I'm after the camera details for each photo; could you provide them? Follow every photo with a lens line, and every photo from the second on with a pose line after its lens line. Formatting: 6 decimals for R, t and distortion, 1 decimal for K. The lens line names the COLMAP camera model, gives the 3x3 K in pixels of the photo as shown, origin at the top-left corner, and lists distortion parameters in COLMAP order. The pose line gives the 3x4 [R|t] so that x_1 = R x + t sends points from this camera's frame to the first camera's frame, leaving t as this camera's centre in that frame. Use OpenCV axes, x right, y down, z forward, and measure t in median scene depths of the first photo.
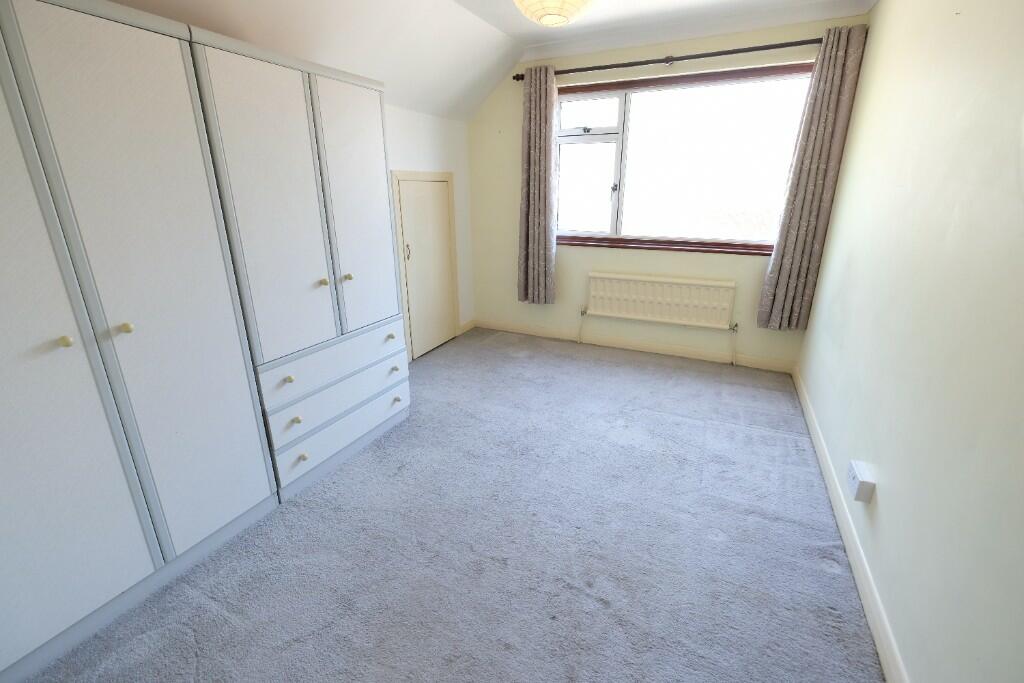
lens RADIAL K [[446.2, 0, 515.2], [0, 446.2, 335.2], [0, 0, 1]] dist [-0.002099, -0.000179]
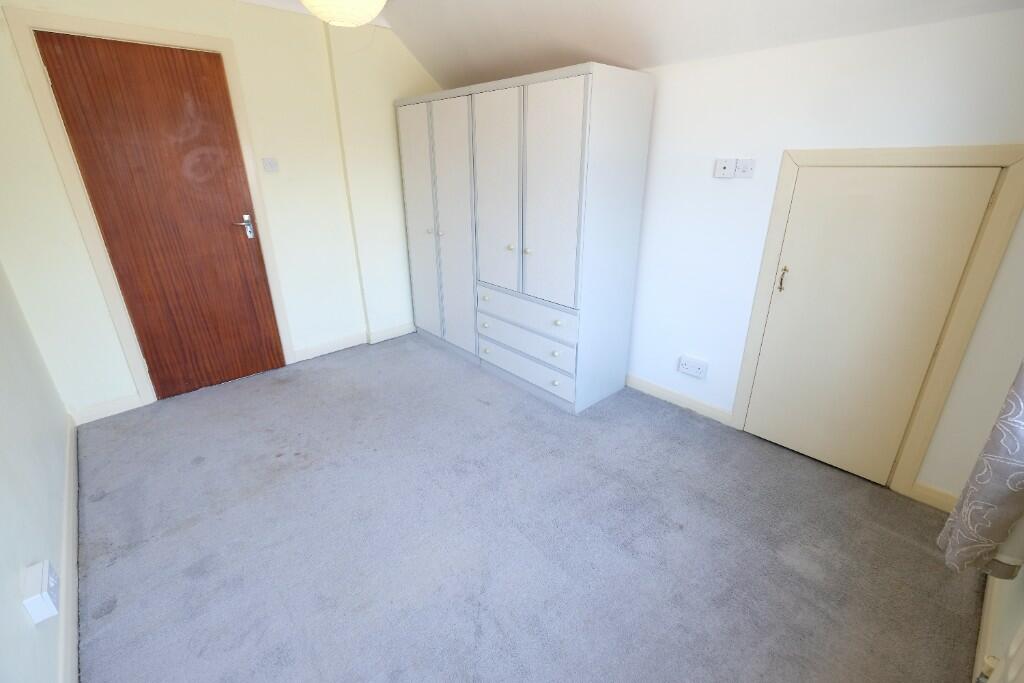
lens RADIAL K [[441.1, 0, 509.0], [0, 441.1, 337.8], [0, 0, 1]] dist [0.000307, -0.000065]
pose [[-0.388298, 0.337589, -0.857472, 0.666166], [-0.285242, 0.840758, 0.460178, -0.412816], [0.876277, 0.423273, -0.230170, 1.178894]]
